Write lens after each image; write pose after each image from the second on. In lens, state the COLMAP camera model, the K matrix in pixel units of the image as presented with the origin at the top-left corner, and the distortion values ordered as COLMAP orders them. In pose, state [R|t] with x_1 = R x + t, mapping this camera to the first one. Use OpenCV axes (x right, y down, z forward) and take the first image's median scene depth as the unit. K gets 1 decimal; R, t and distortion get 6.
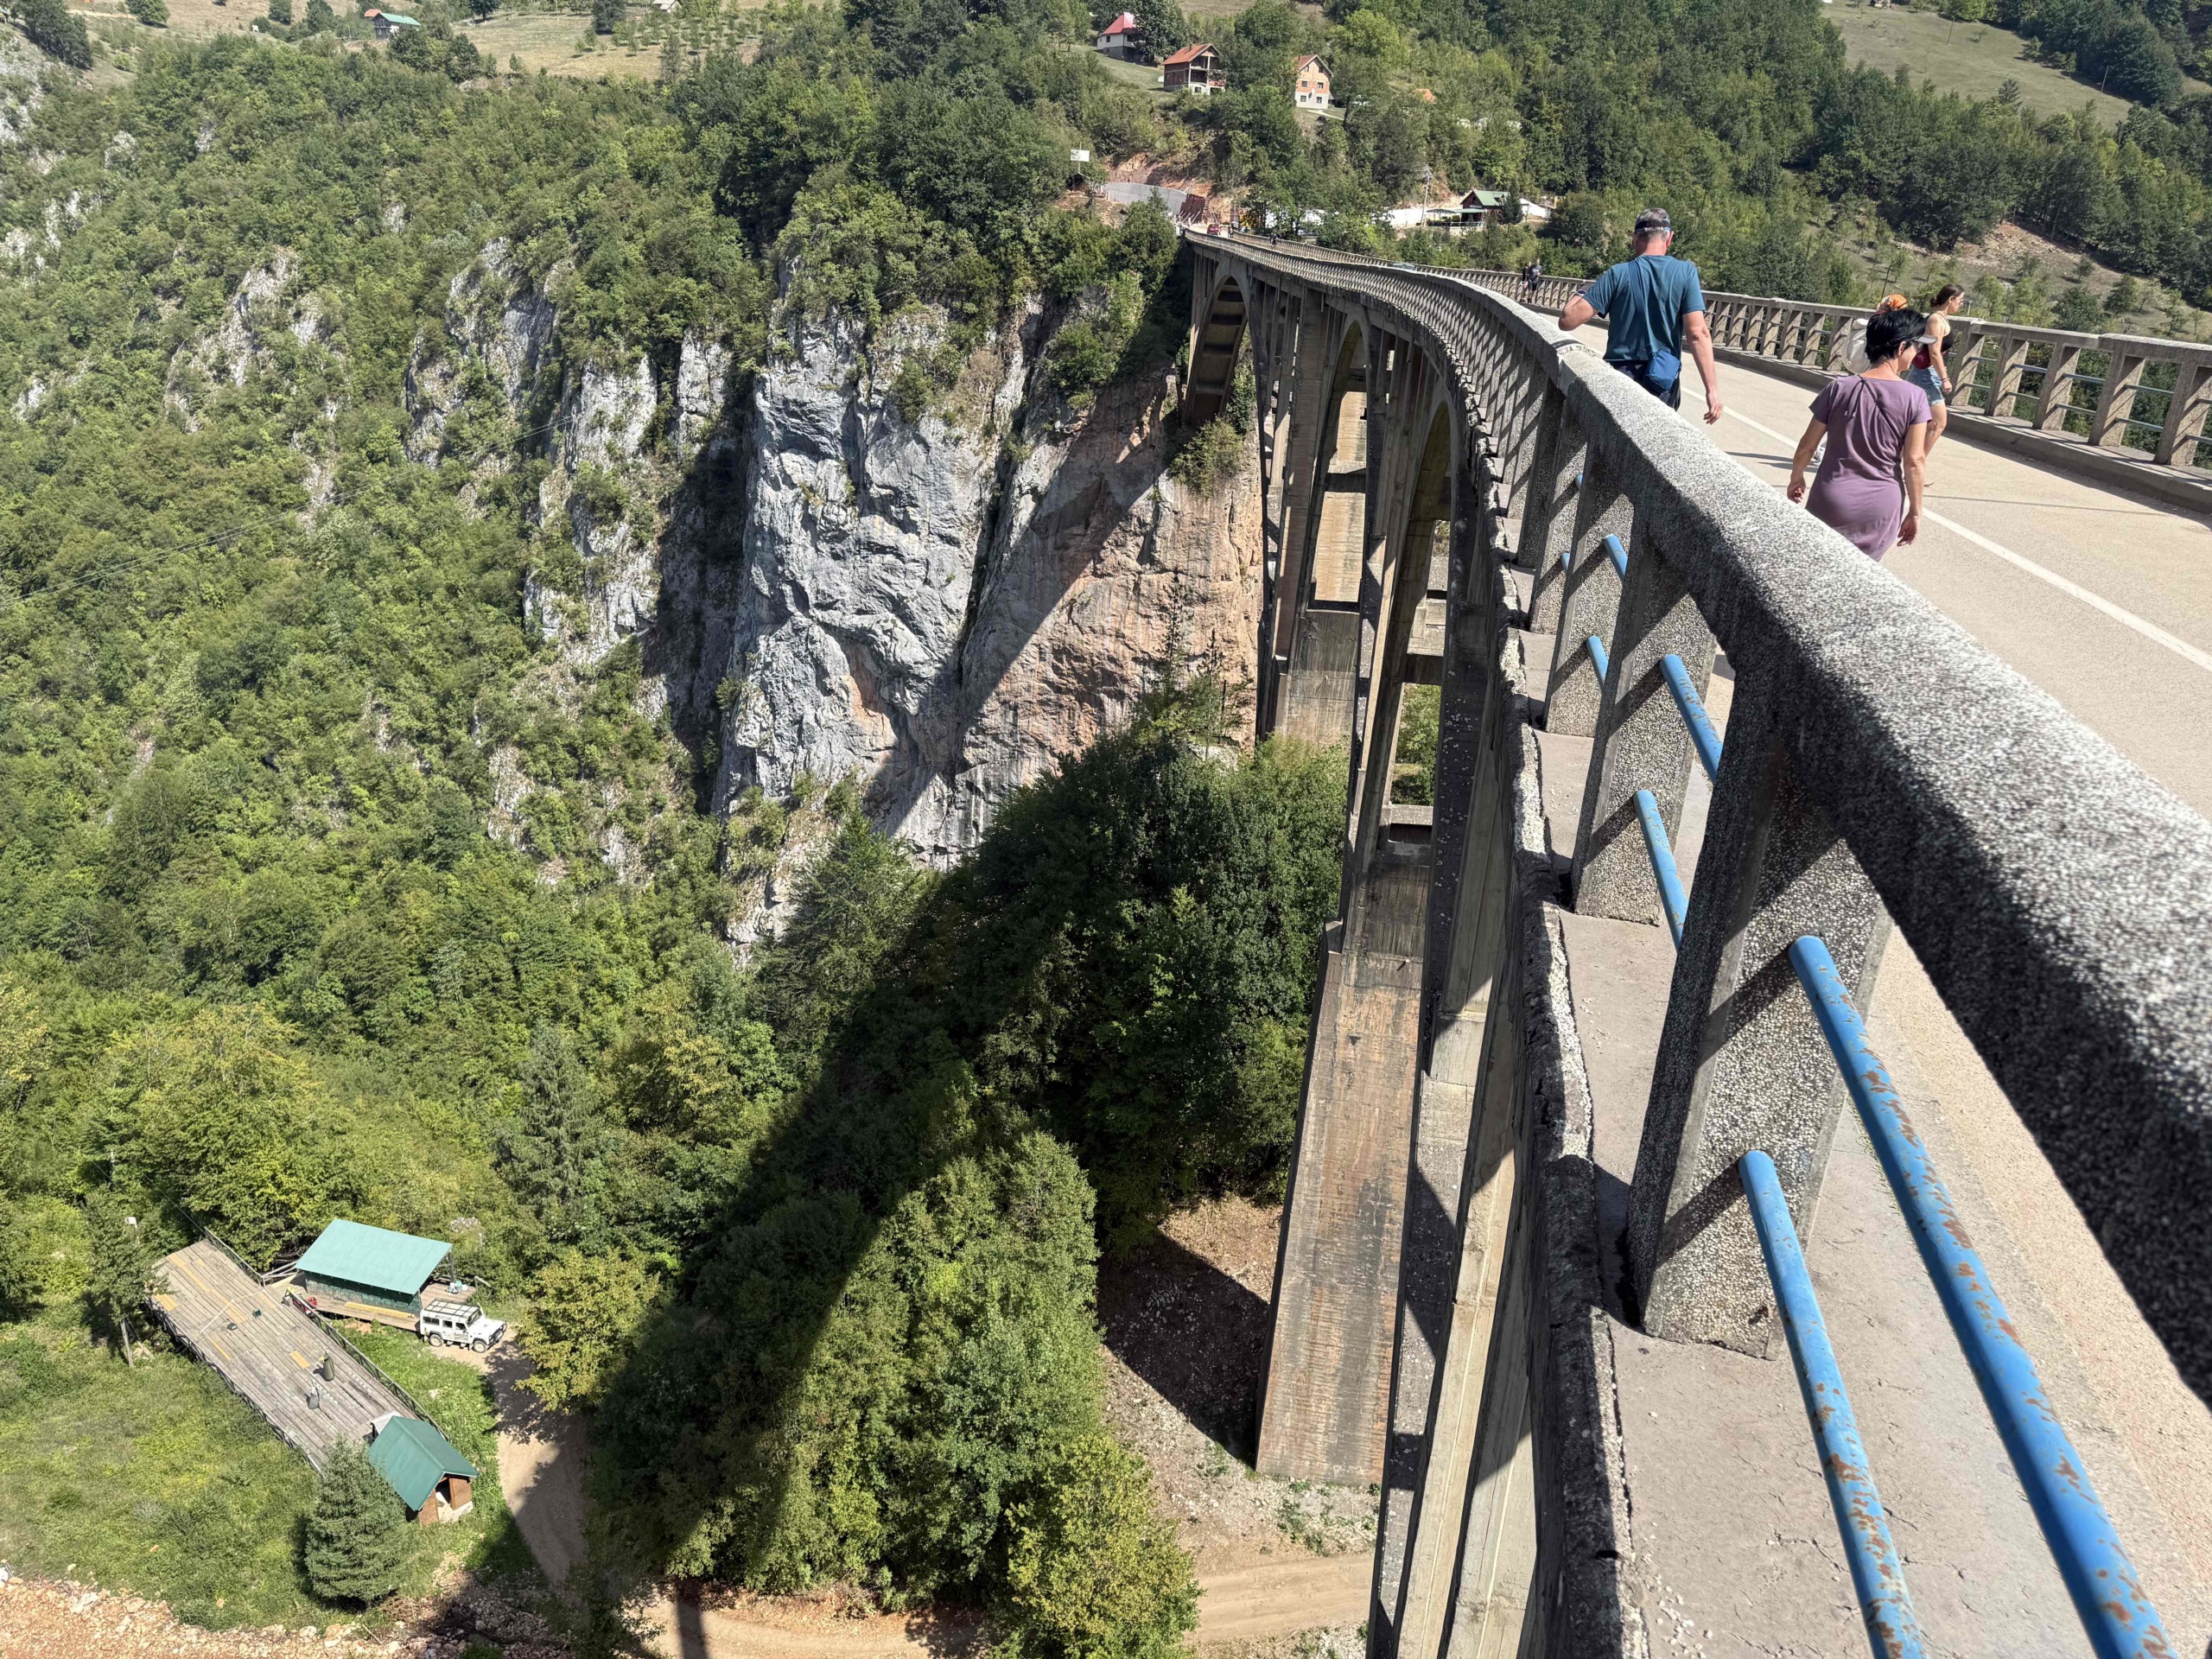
lens RADIAL K [[1606.8, 0, 1115.6], [0, 1606.8, 831.6], [0, 0, 1]] dist [0.052578, -0.051409]
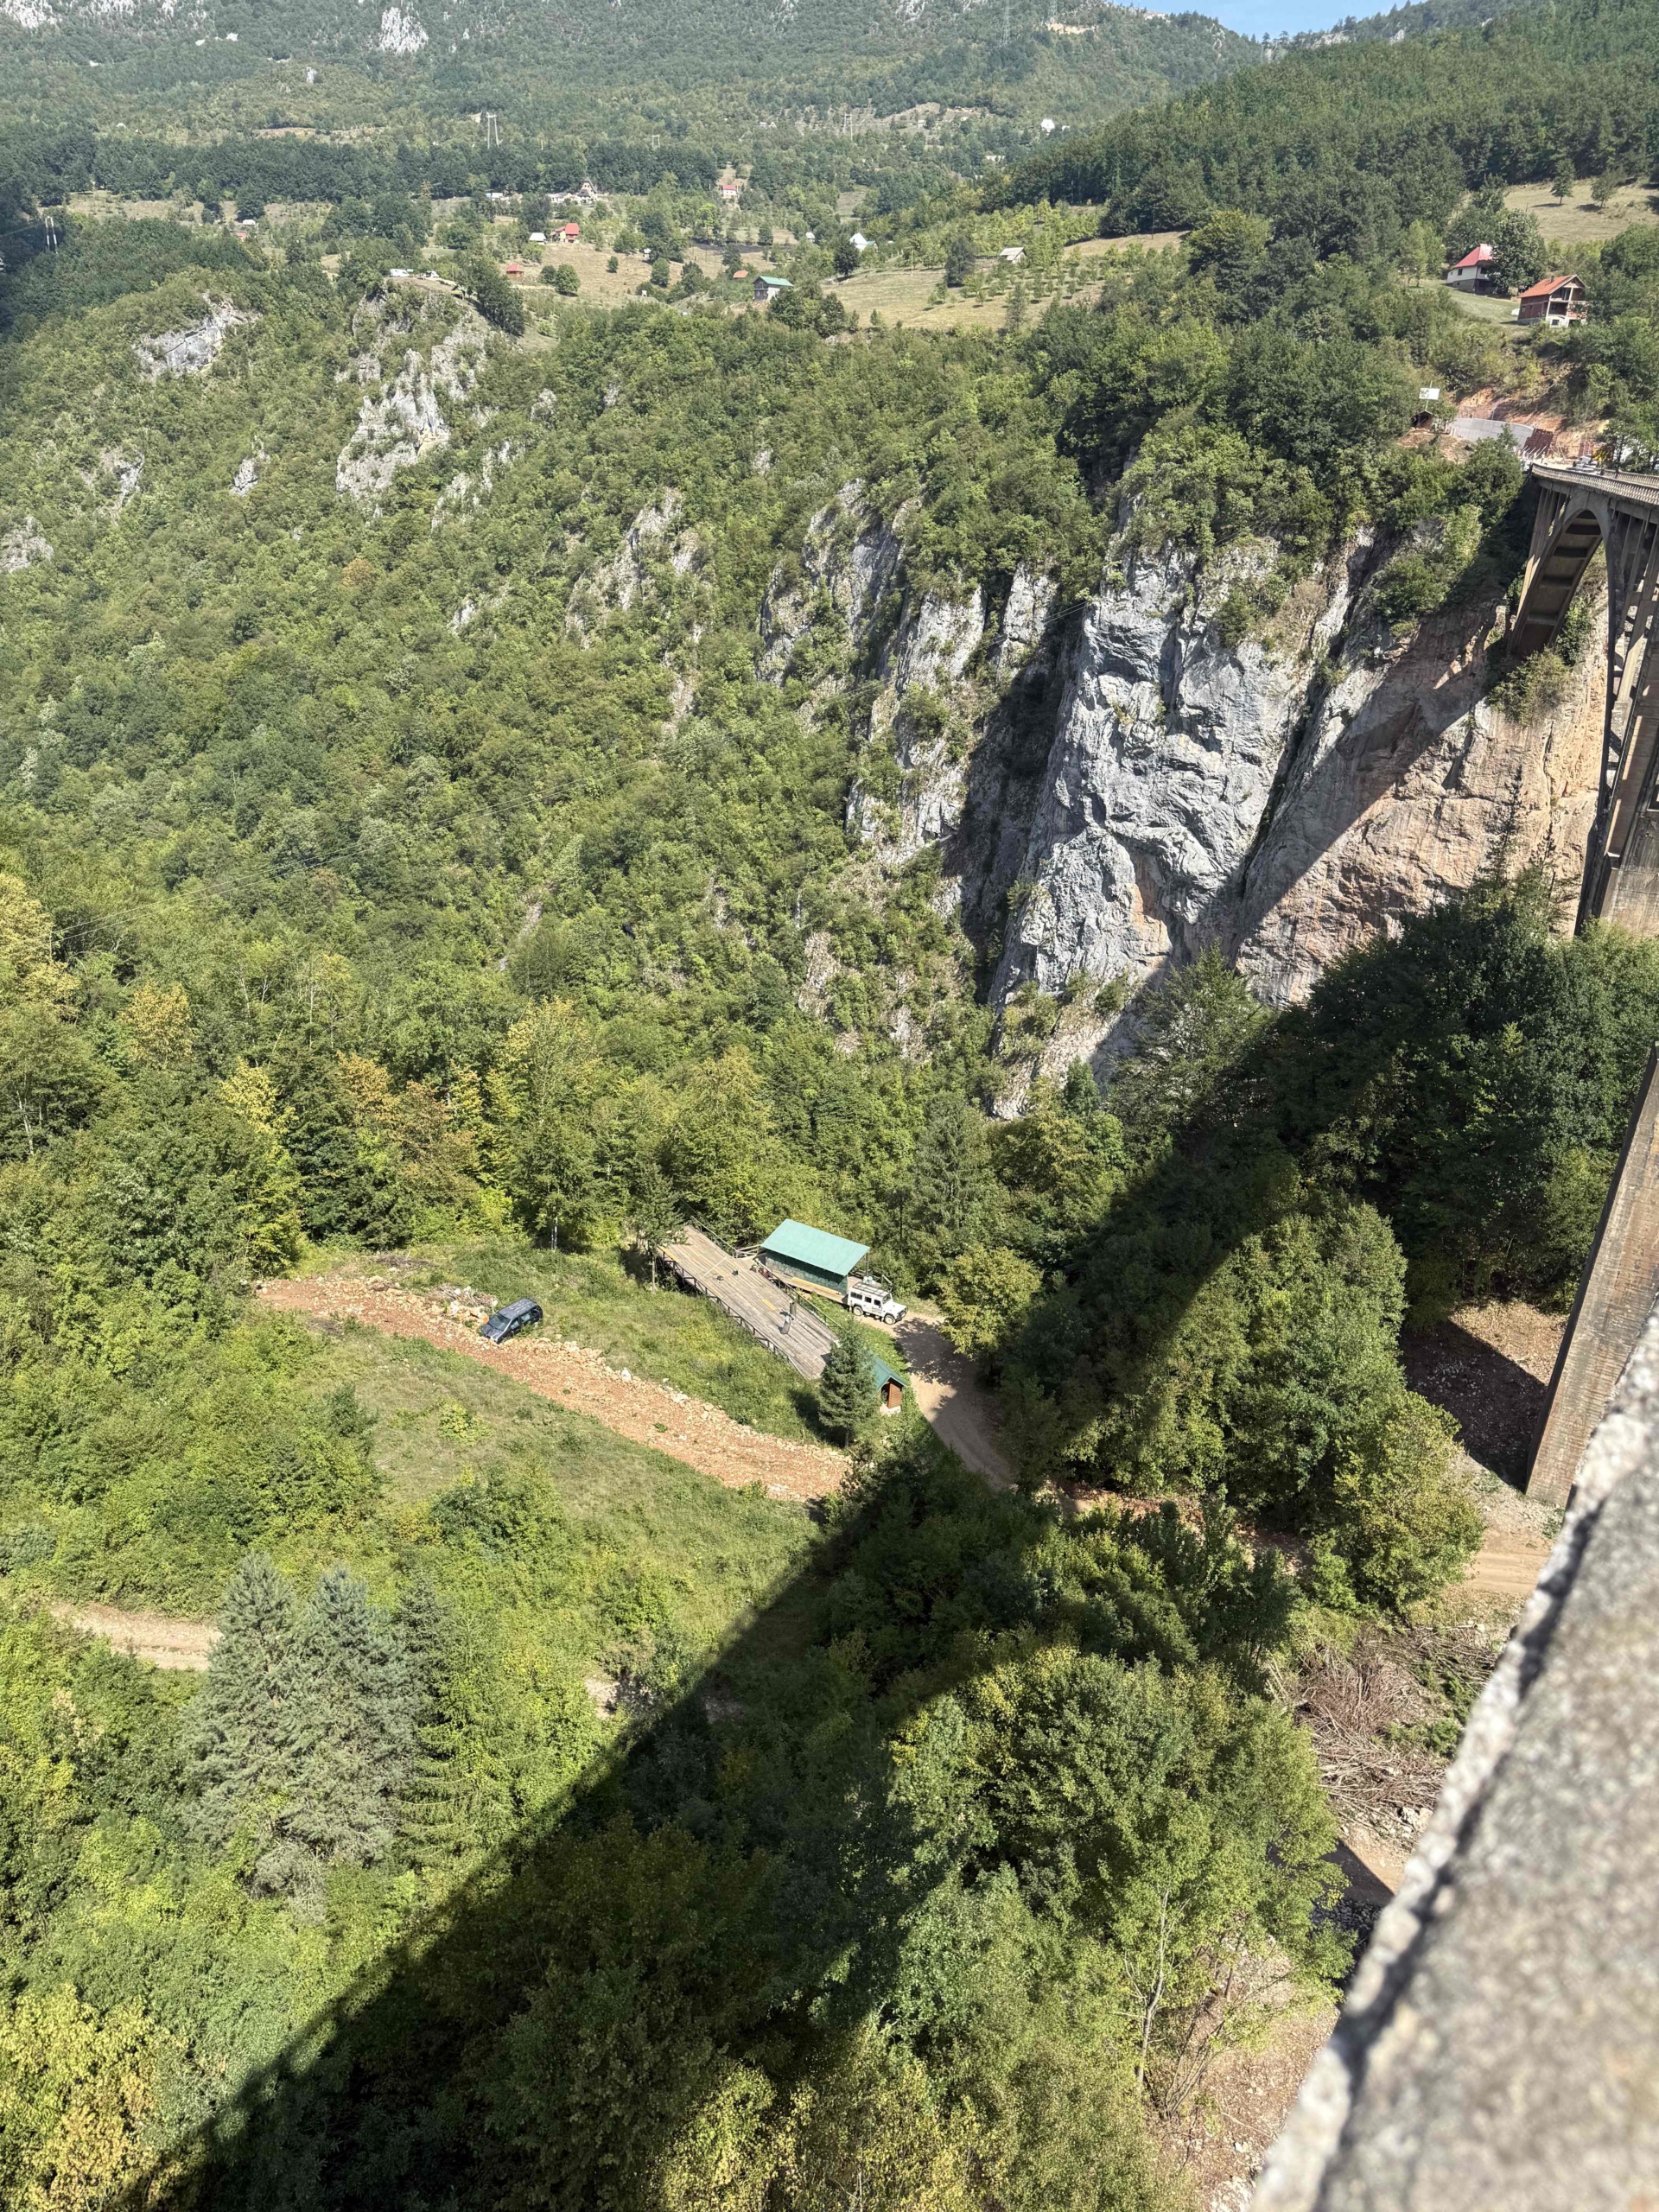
lens RADIAL K [[1606.8, 0, 808.0], [0, 1606.8, 1142.9], [0, 0, 1]] dist [0.052578, -0.051409]
pose [[0.947764, 0.119974, -0.295551, -0.030698], [-0.109136, 0.992615, 0.052962, 0.041021], [0.299722, -0.017940, 0.953858, -0.104161]]
